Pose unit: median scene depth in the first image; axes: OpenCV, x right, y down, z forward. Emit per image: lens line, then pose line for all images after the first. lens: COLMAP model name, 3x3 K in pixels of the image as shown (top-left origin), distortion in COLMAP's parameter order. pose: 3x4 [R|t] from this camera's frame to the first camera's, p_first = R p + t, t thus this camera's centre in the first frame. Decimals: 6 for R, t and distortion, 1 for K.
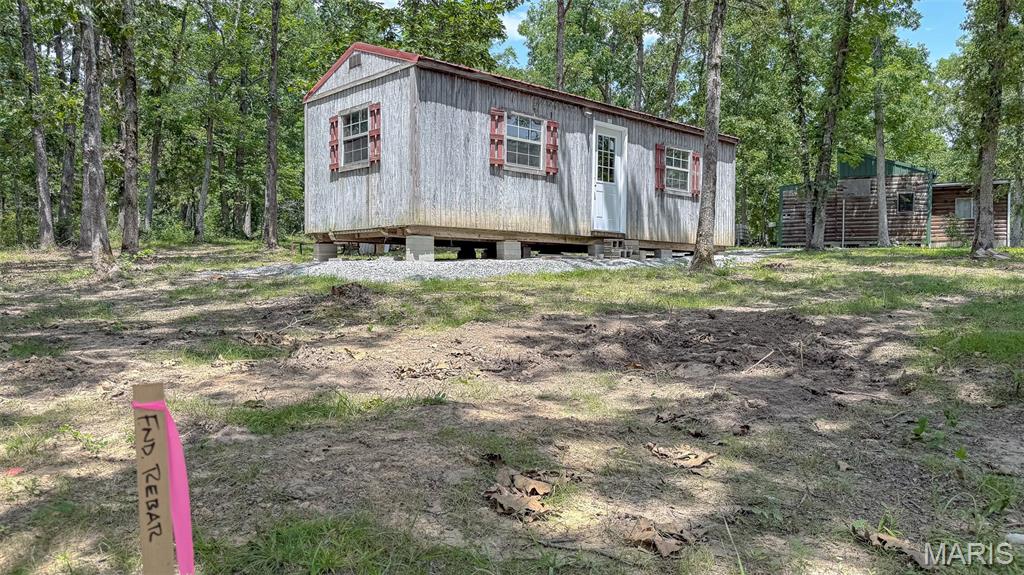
lens RADIAL K [[723.2, 0, 521.2], [0, 723.2, 290.9], [0, 0, 1]] dist [-0.001415, -0.000397]
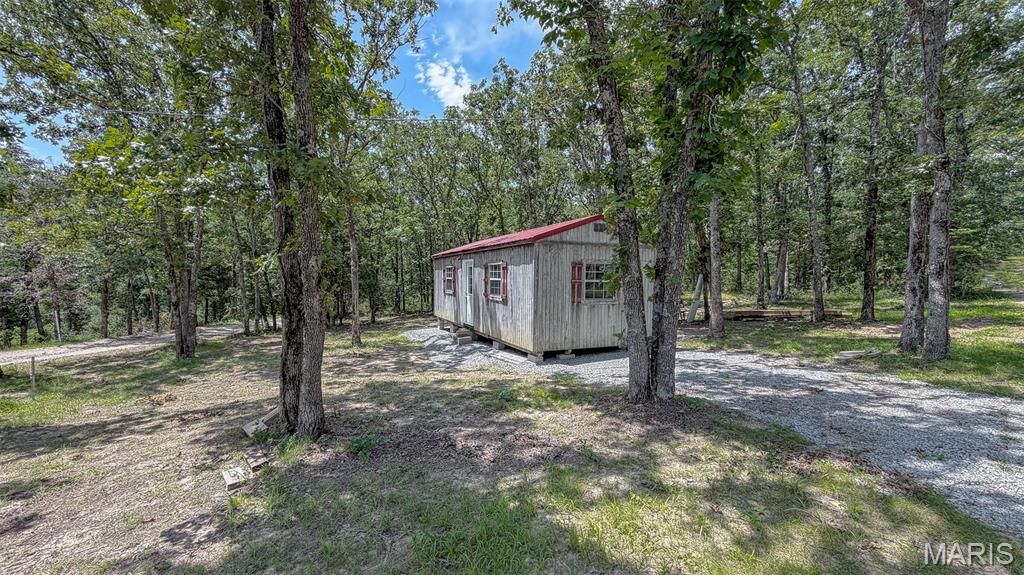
lens RADIAL K [[409.2, 0, 512.0], [0, 409.2, 287.5], [0, 0, 1]] dist [0.001358, -0.000054]
pose [[-0.321796, 0.007163, -0.946782, 1.040871], [-0.037139, 0.999106, 0.020181, -0.200844], [0.946080, 0.041657, -0.321242, 1.483864]]
